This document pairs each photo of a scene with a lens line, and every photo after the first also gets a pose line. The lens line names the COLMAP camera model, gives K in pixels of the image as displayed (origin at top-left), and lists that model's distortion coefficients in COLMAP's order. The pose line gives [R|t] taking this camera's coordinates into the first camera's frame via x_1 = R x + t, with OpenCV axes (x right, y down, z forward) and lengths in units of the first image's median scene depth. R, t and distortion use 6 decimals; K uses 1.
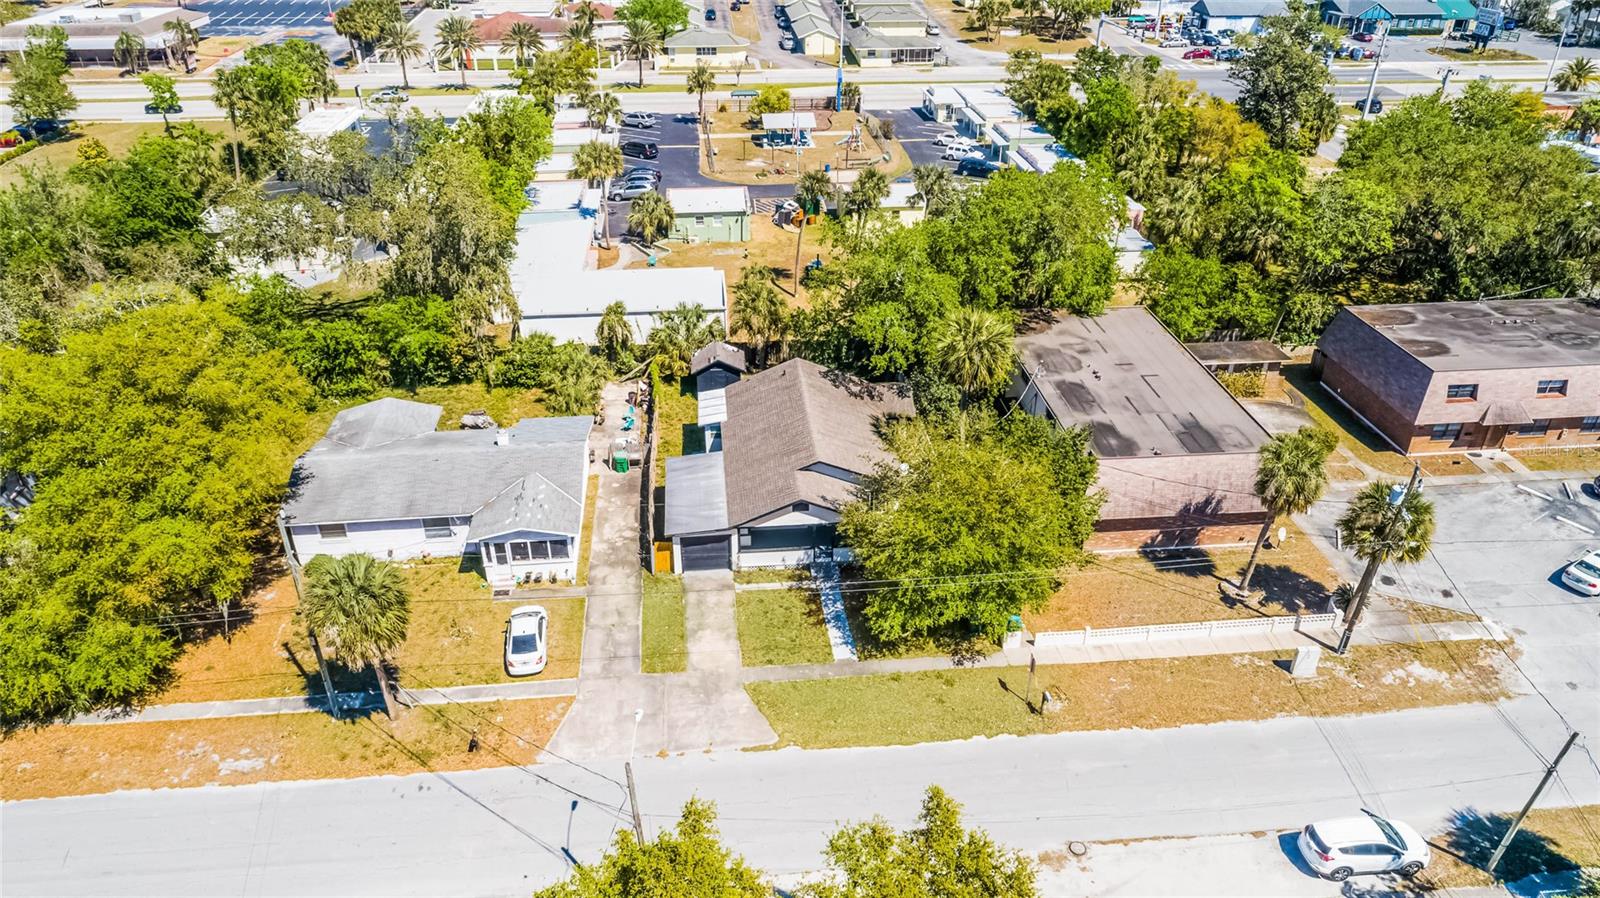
lens RADIAL K [[1073.3, 0, 801.3], [0, 1073.3, 449.4], [0, 0, 1]] dist [-0.016352, 0.008568]
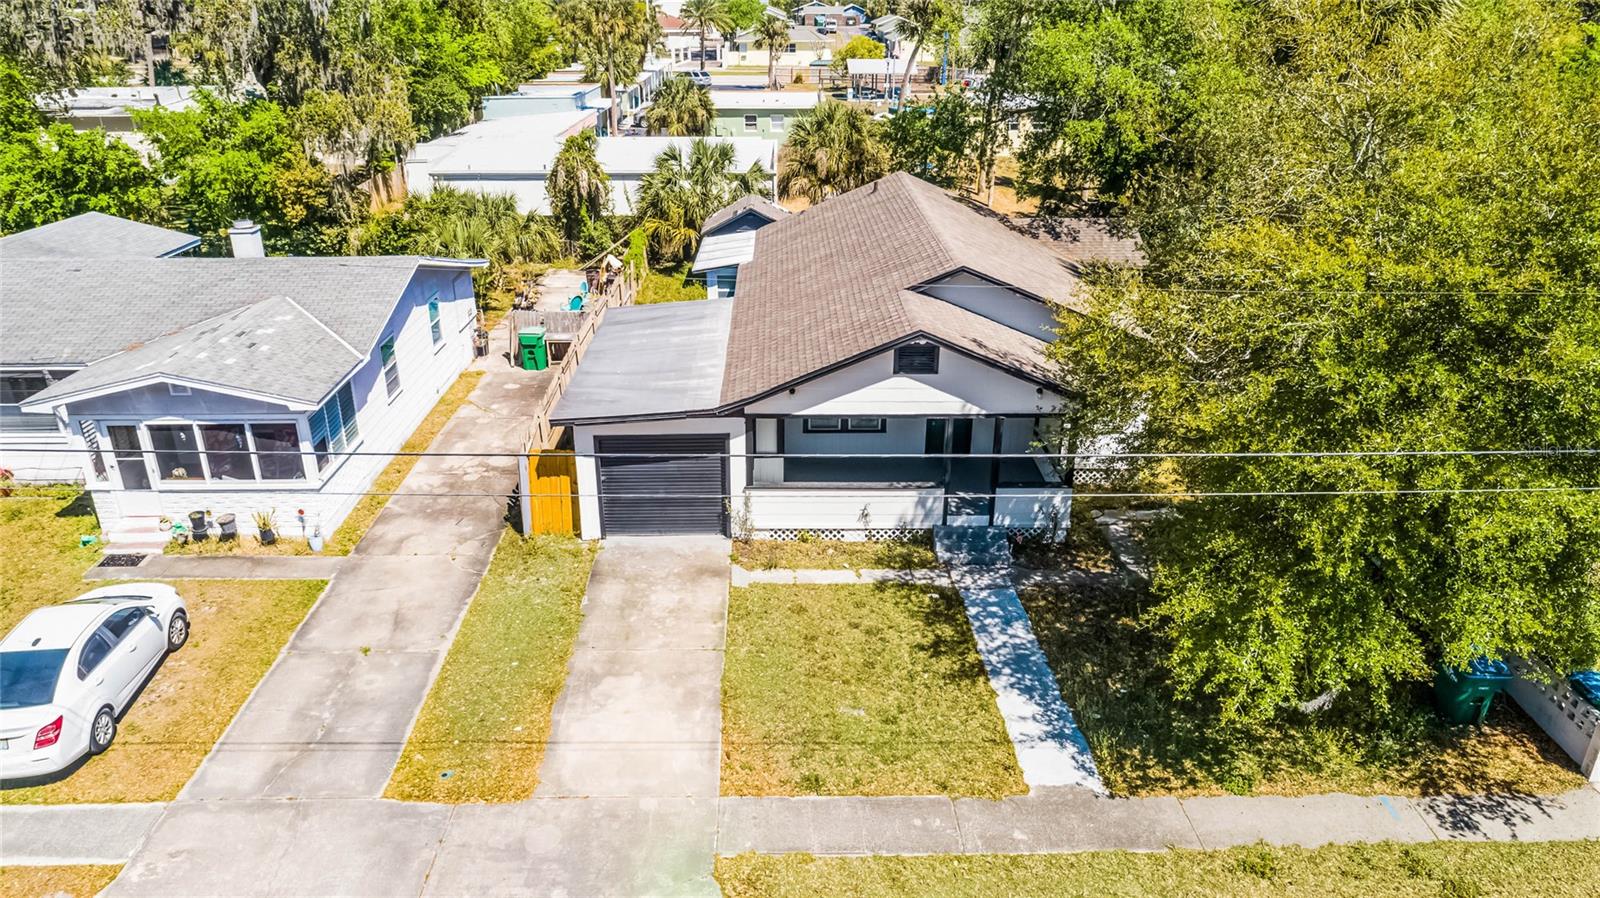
lens RADIAL K [[1073.3, 0, 801.3], [0, 1073.3, 449.4], [0, 0, 1]] dist [-0.016352, 0.008568]
pose [[0.996905, 0.031964, -0.071824, -0.010766], [-0.040027, 0.992699, -0.113779, 0.108751], [0.067663, 0.116302, 0.990906, 0.539343]]
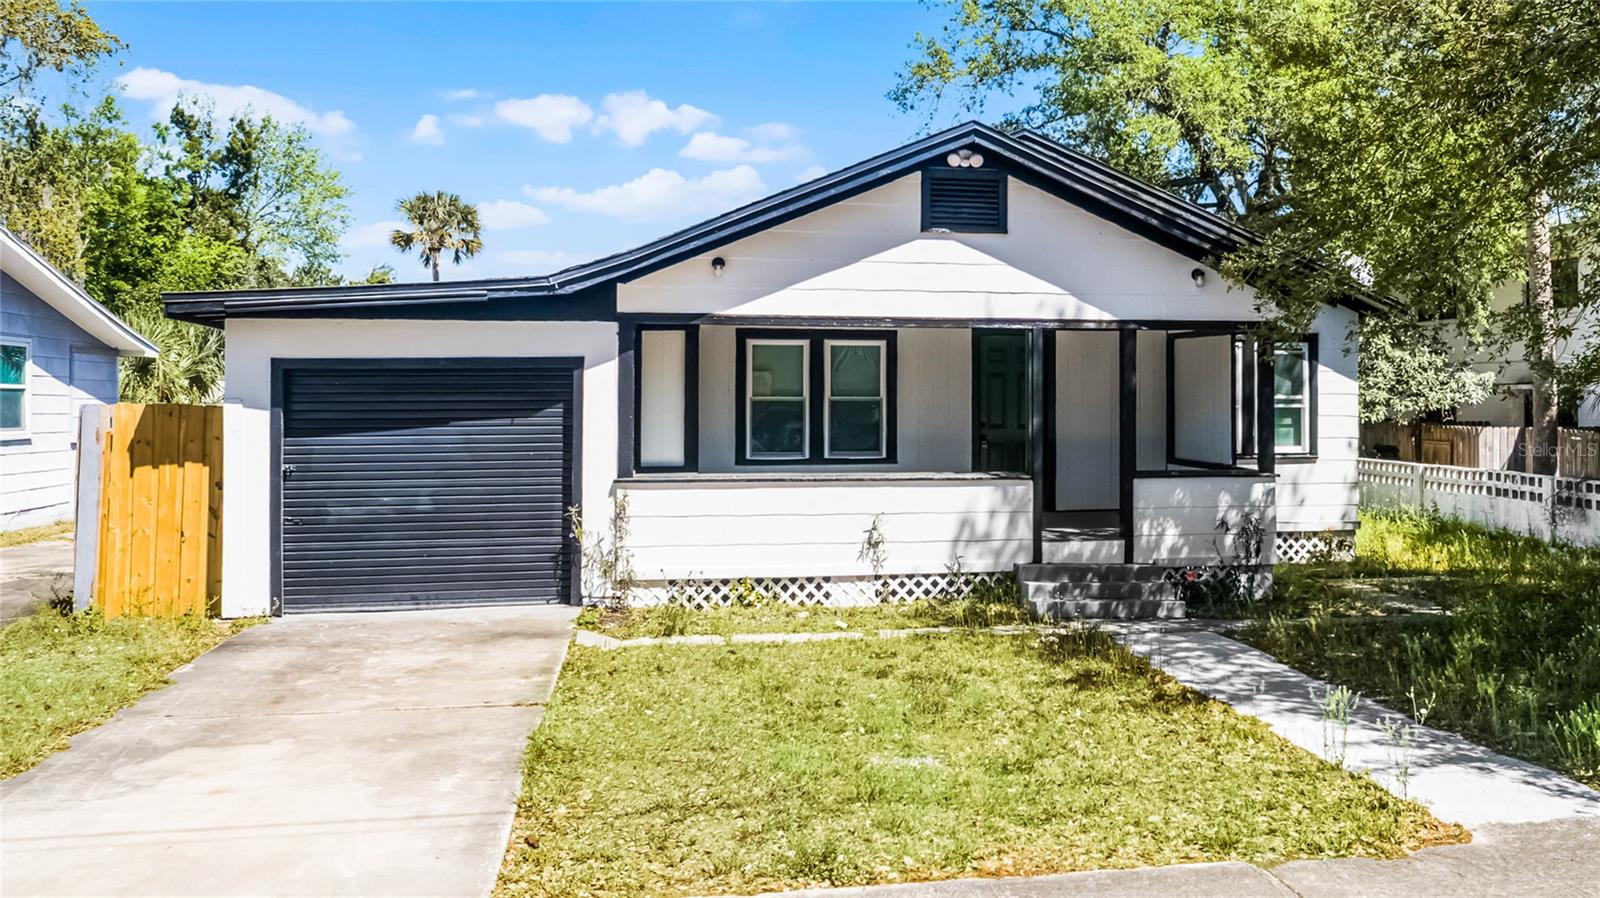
lens RADIAL K [[1391.2, 0, 993.5], [0, 1391.2, 393.0], [0, 0, 1]] dist [-0.011189, 0.002427]
pose [[0.992282, -0.002347, 0.123982, -0.022370], [0.063427, 0.868742, -0.491187, 0.173743], [-0.106556, 0.495259, 0.862186, 0.684332]]
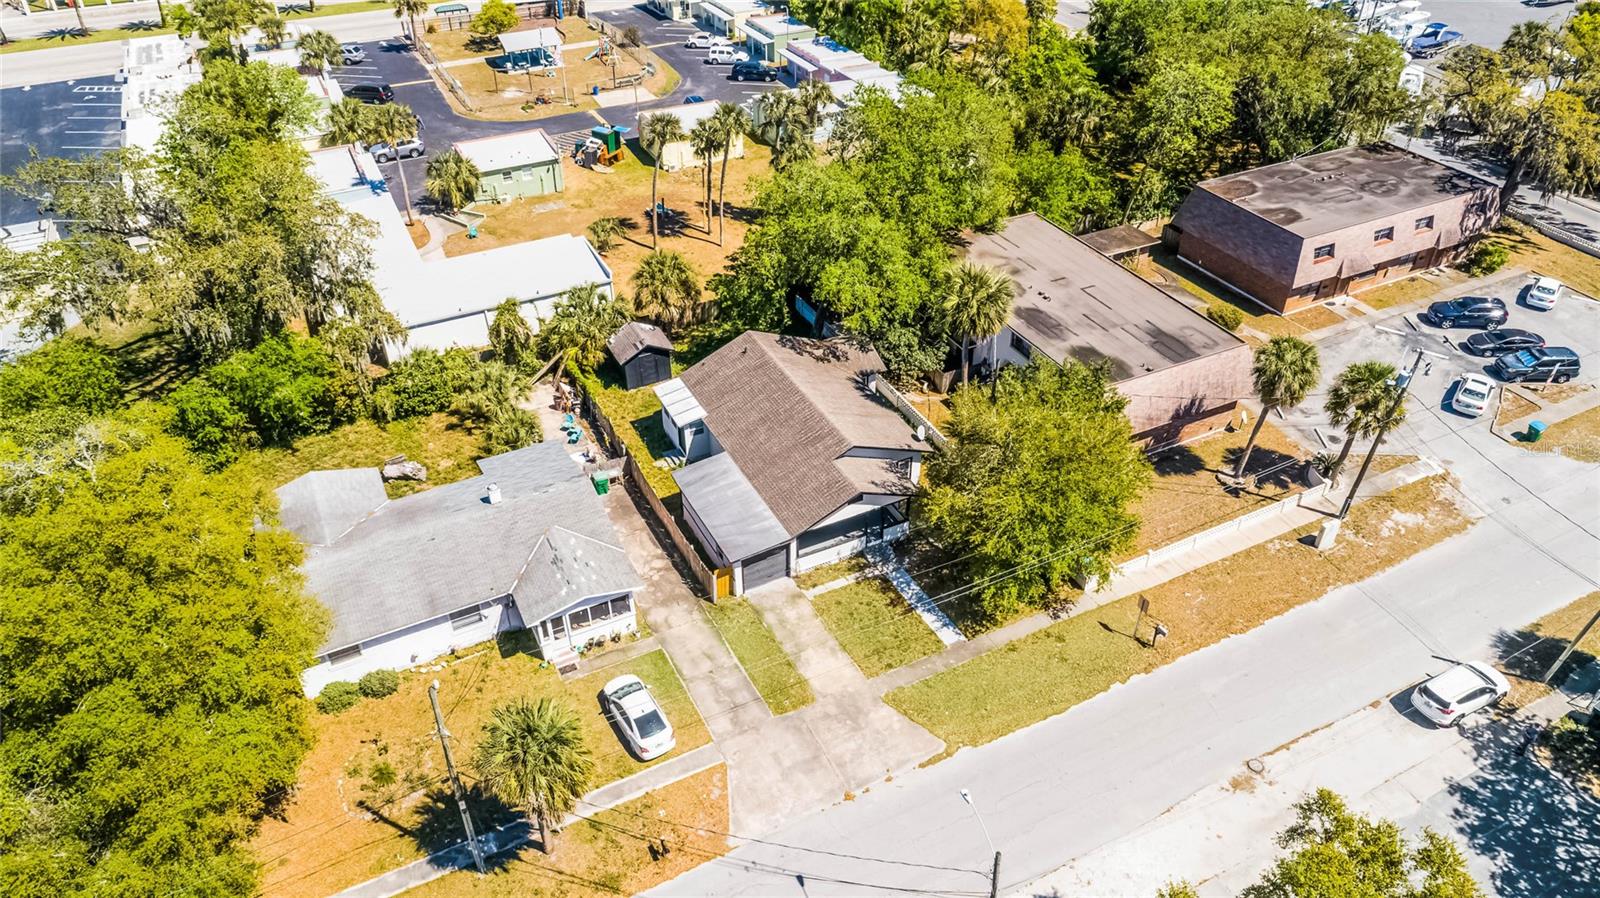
lens RADIAL K [[1073.3, 0, 801.3], [0, 1073.3, 449.4], [0, 0, 1]] dist [-0.016352, 0.008568]
pose [[0.932534, -0.218439, 0.287515, -0.267511], [0.183288, 0.972410, 0.144304, -0.117180], [-0.311105, -0.081871, 0.946843, 0.090003]]
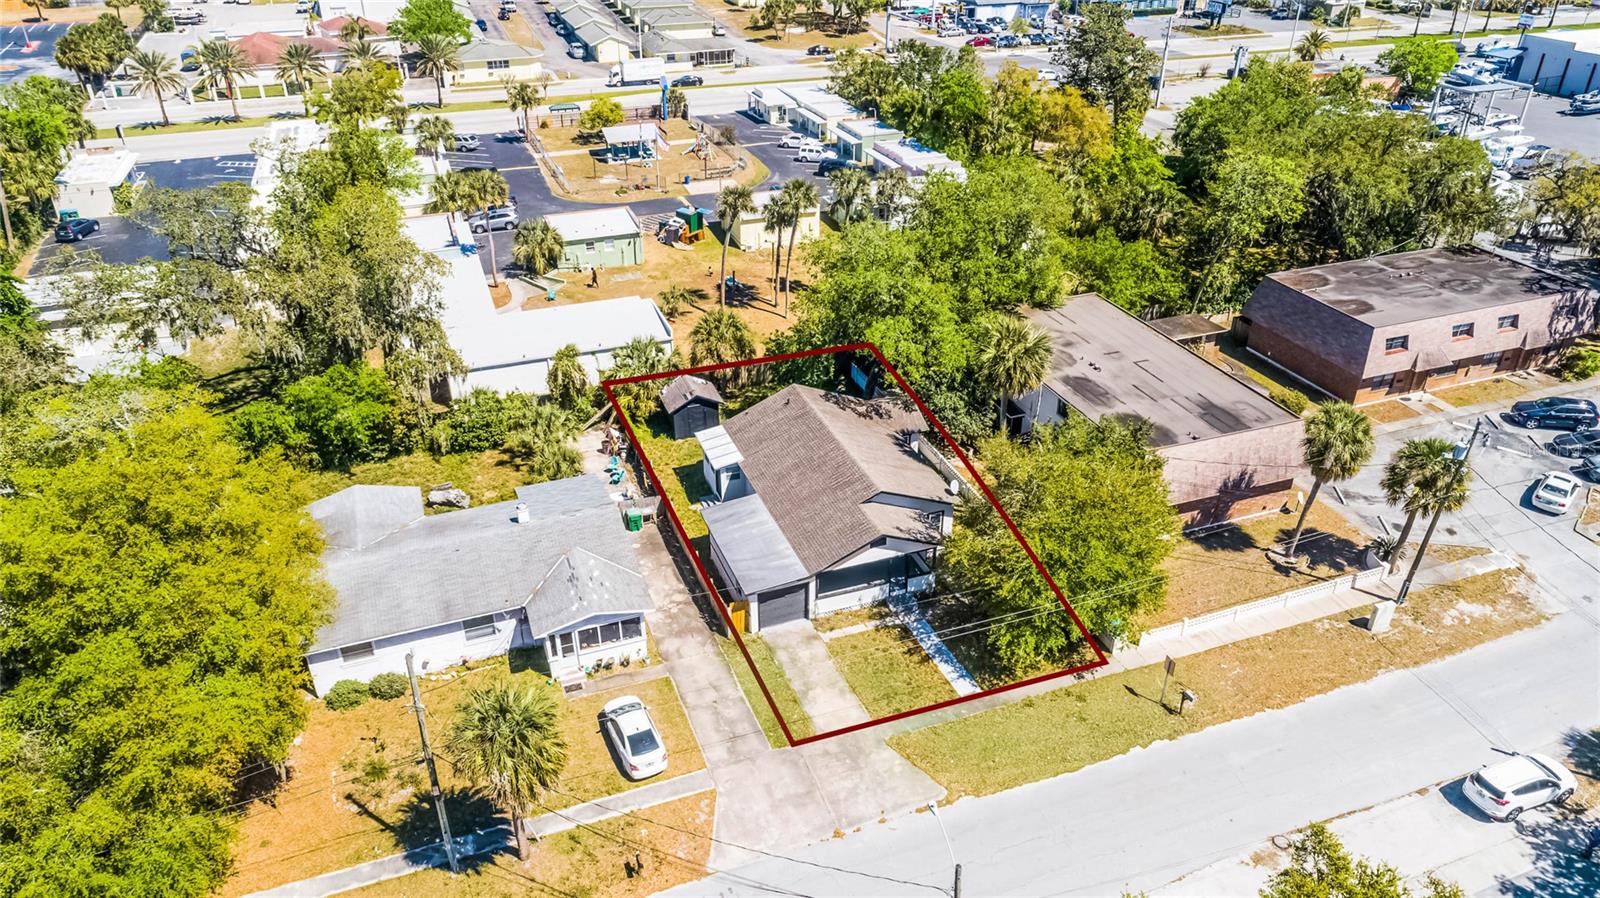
lens RADIAL K [[1073.3, 0, 801.3], [0, 1073.3, 449.4], [0, 0, 1]] dist [-0.016352, 0.008568]
pose [[0.966525, -0.130730, 0.220768, -0.226787], [0.130431, 0.991328, 0.015996, -0.044280], [-0.220945, 0.013334, 0.975195, 0.073473]]
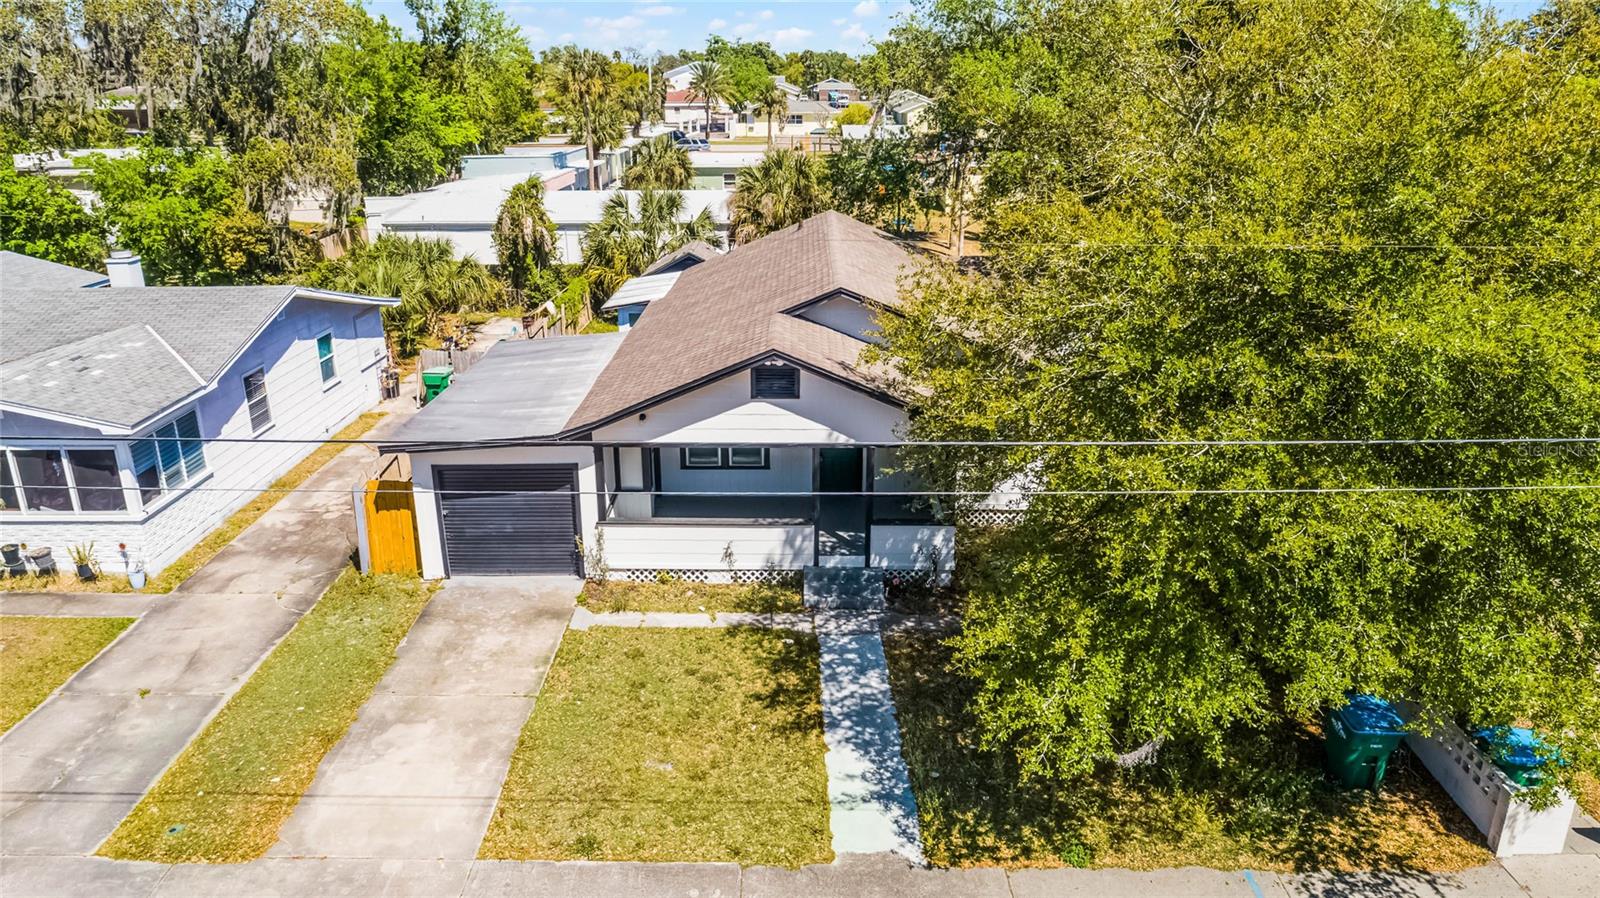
lens RADIAL K [[1073.3, 0, 801.3], [0, 1073.3, 449.4], [0, 0, 1]] dist [-0.016352, 0.008568]
pose [[0.994558, 0.031017, -0.099457, 0.036114], [-0.048626, 0.982491, -0.179855, 0.114905], [0.092137, 0.183712, 0.978652, 0.570619]]
